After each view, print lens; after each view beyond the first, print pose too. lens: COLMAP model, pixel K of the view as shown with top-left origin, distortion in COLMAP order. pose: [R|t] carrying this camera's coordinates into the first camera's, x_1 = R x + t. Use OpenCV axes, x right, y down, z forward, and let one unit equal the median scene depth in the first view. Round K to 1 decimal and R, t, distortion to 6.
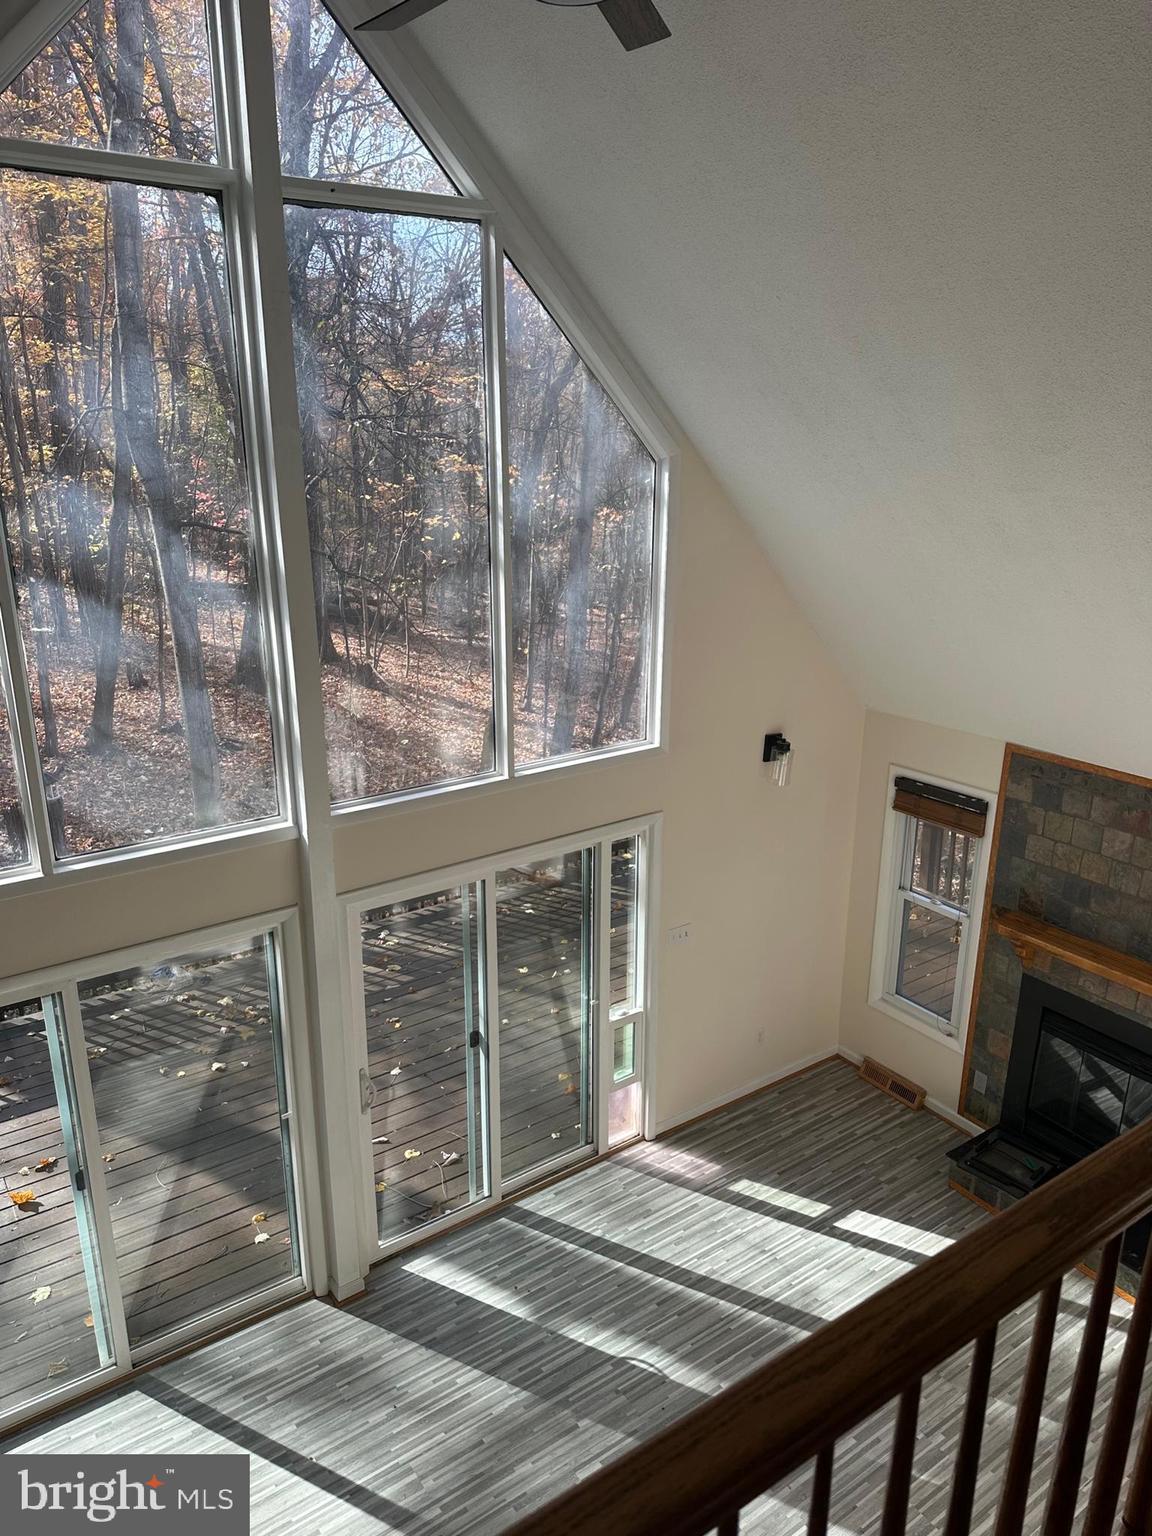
lens RADIAL K [[1084.1, 0, 575.7], [0, 1084.1, 775.0], [0, 0, 1]] dist [0.153382, -0.252947]
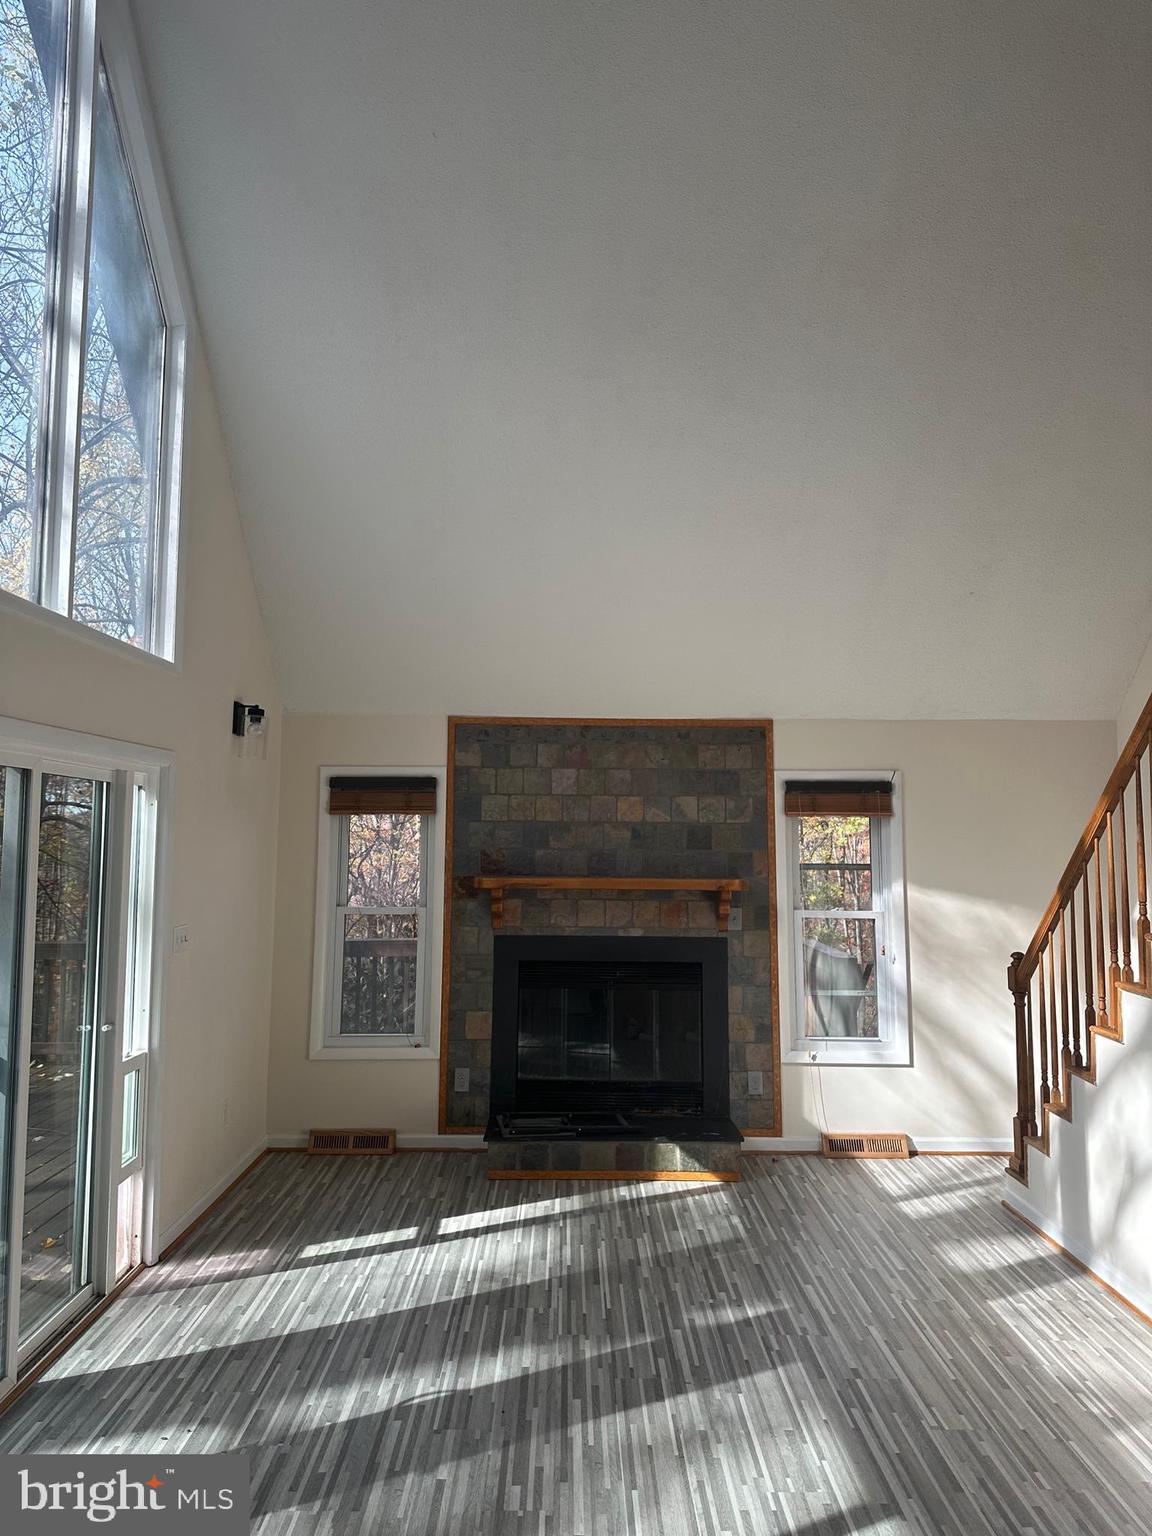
lens RADIAL K [[1092.2, 0, 570.6], [0, 1092.2, 755.8], [0, 0, 1]] dist [0.052569, -0.054692]
pose [[0.560261, 0.082593, 0.824188, -0.401291], [0.246311, 0.933394, -0.260971, 0.304789], [-0.790847, 0.349218, 0.502601, 0.382079]]
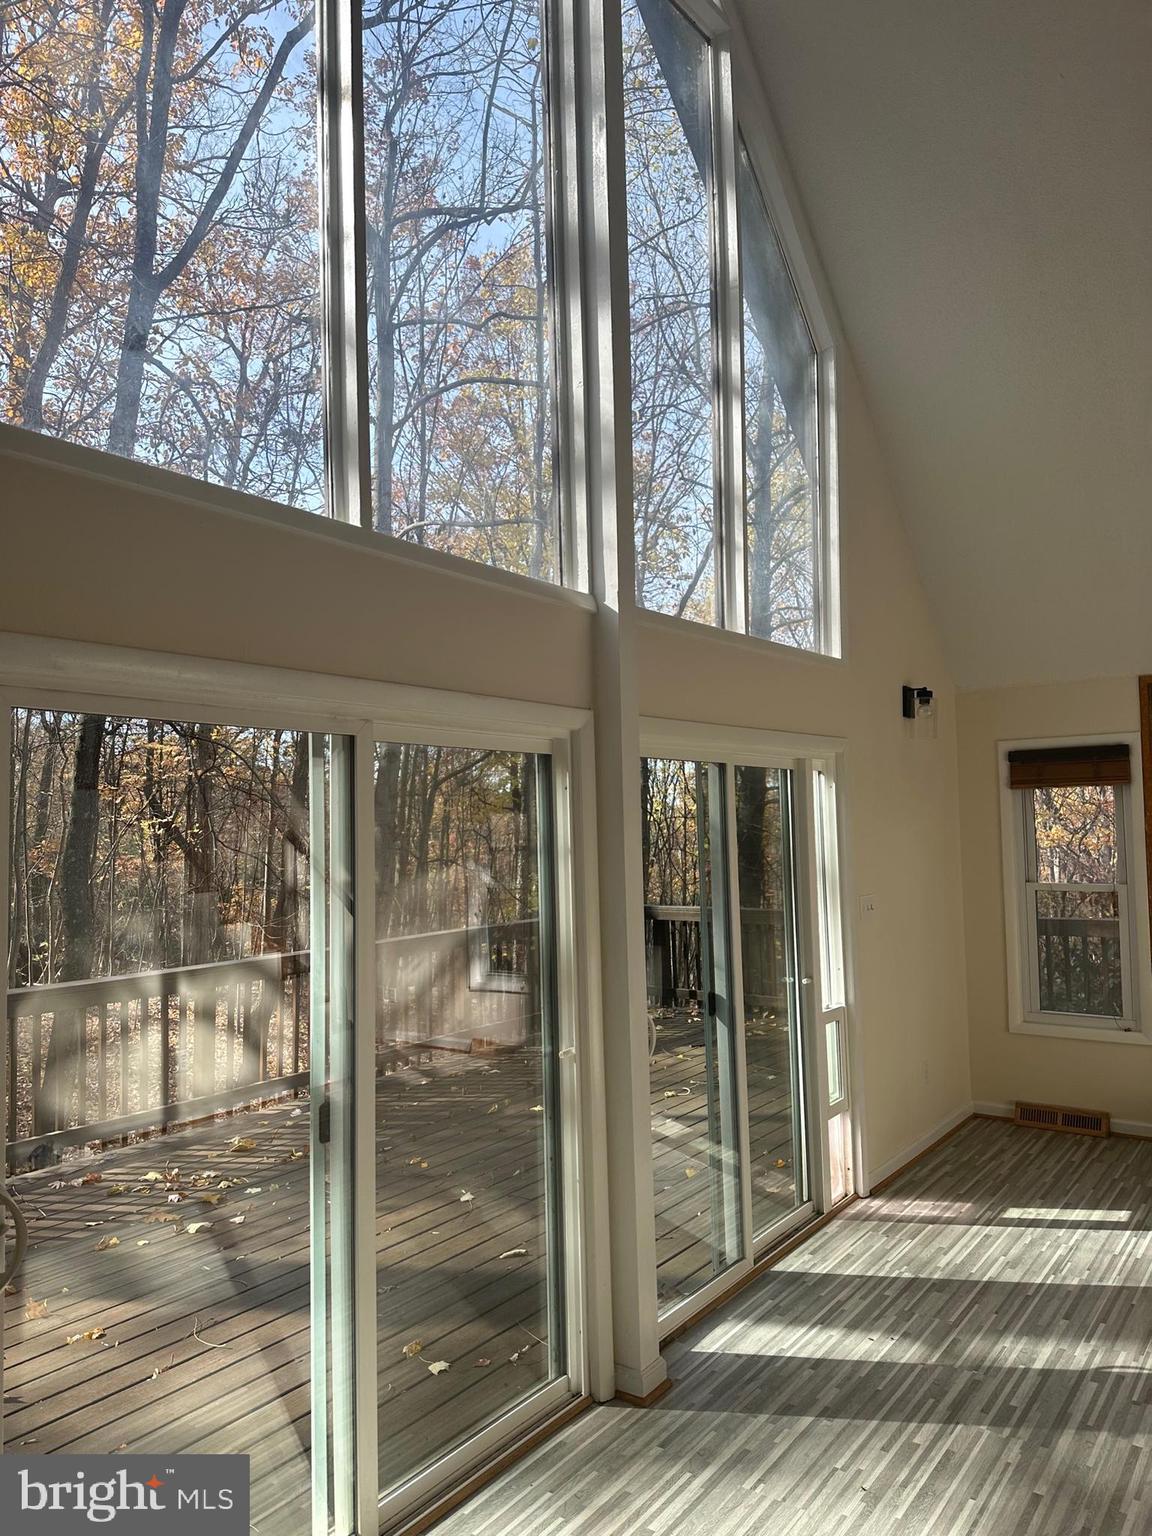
lens RADIAL K [[1113.7, 0, 606.1], [0, 1113.7, 769.0], [0, 0, 1]] dist [0.096287, -0.036766]
pose [[0.930467, 0.009299, 0.366257, -0.414211], [0.126270, 0.930291, -0.344403, 0.330001], [-0.343929, 0.366703, 0.864431, 0.310460]]
